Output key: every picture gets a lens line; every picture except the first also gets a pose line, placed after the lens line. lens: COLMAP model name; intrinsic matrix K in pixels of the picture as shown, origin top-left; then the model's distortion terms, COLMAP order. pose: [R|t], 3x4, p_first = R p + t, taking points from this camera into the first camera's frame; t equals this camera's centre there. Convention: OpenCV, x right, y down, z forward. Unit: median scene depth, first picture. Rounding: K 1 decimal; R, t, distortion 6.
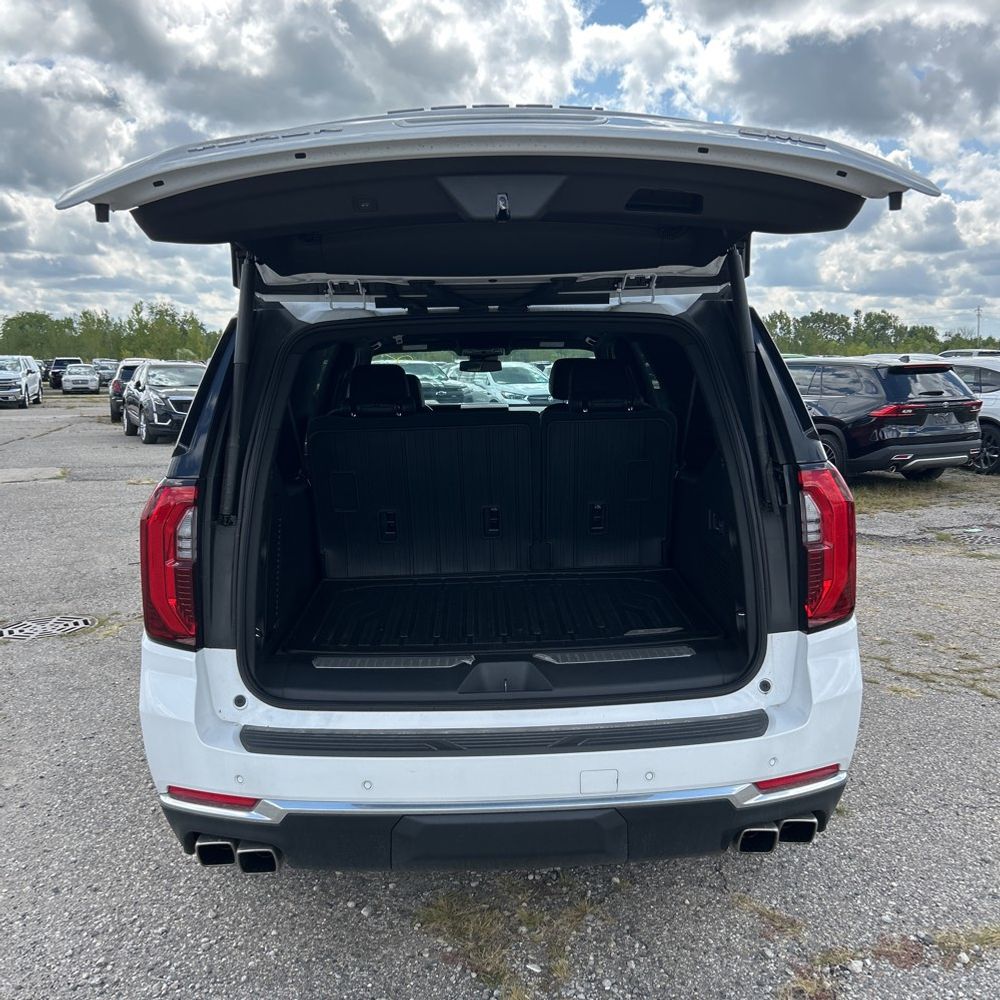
lens RADIAL K [[988.0, 0, 500.3], [0, 988.0, 524.0], [0, 0, 1]] dist [0.034859, -0.020387]
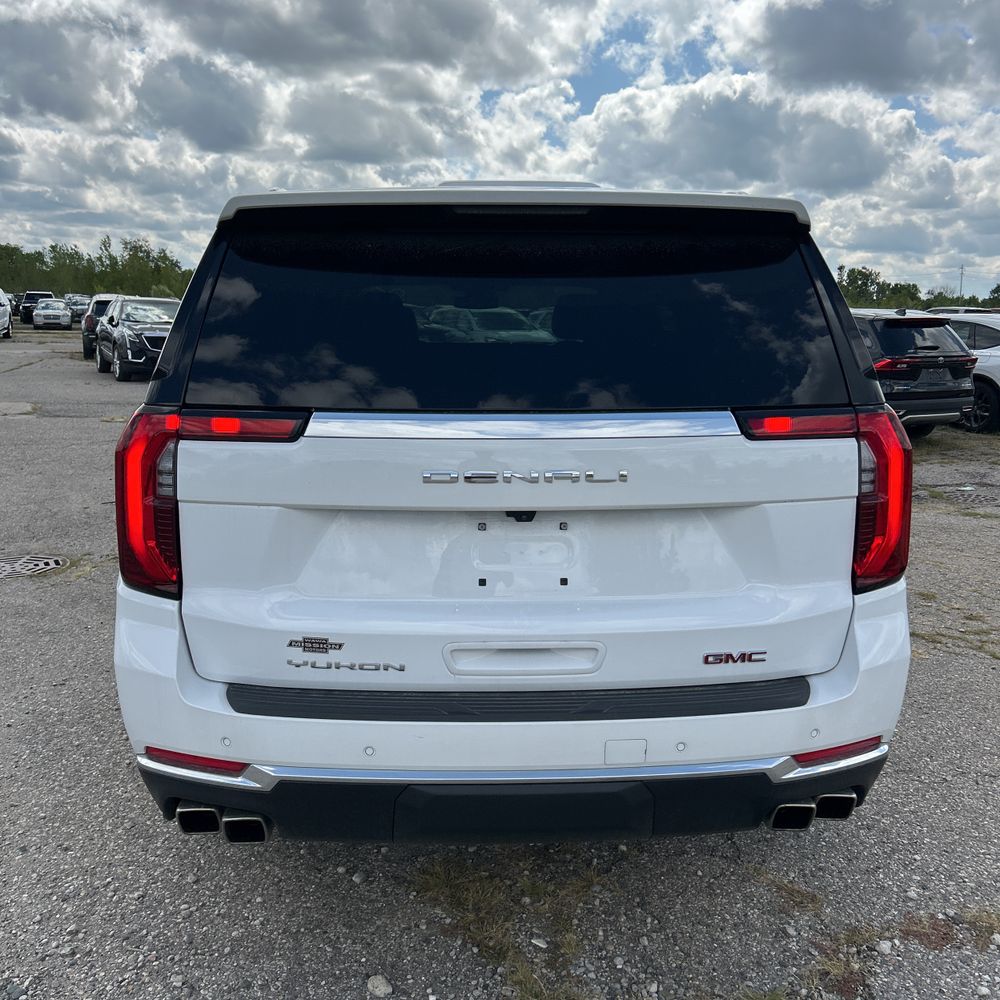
lens RADIAL K [[988.3, 0, 497.0], [0, 988.3, 527.2], [0, 0, 1]] dist [0.029317, -0.012671]
pose [[0.999528, 0.022051, 0.021372, -0.030069], [-0.023187, 0.998249, 0.054419, 0.006030], [-0.020135, -0.054889, 0.998289, 0.078961]]
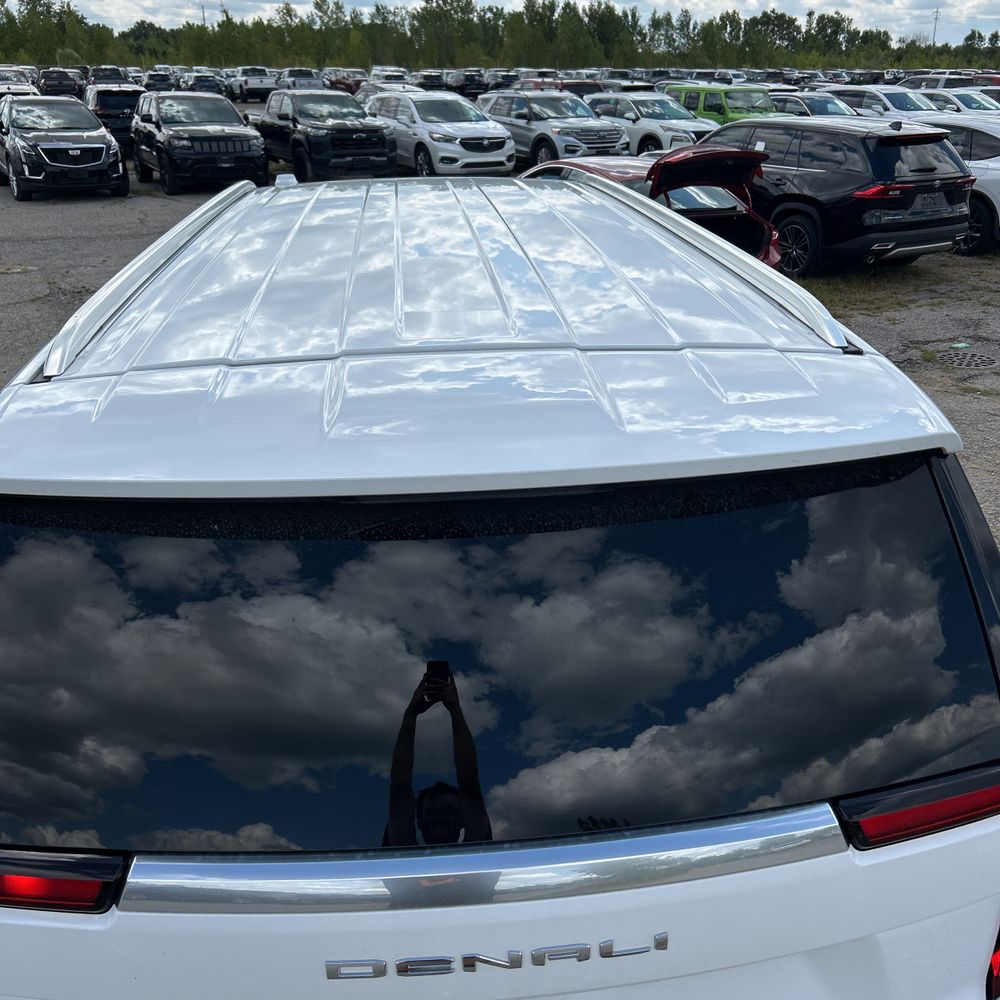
lens RADIAL K [[988.0, 0, 500.3], [0, 988.0, 524.0], [0, 0, 1]] dist [0.034859, -0.020387]
pose [[0.997496, -0.019846, 0.067885, -0.019486], [0.001124, 0.964154, 0.265343, -0.253795], [-0.070717, -0.264602, 0.961761, 0.382813]]
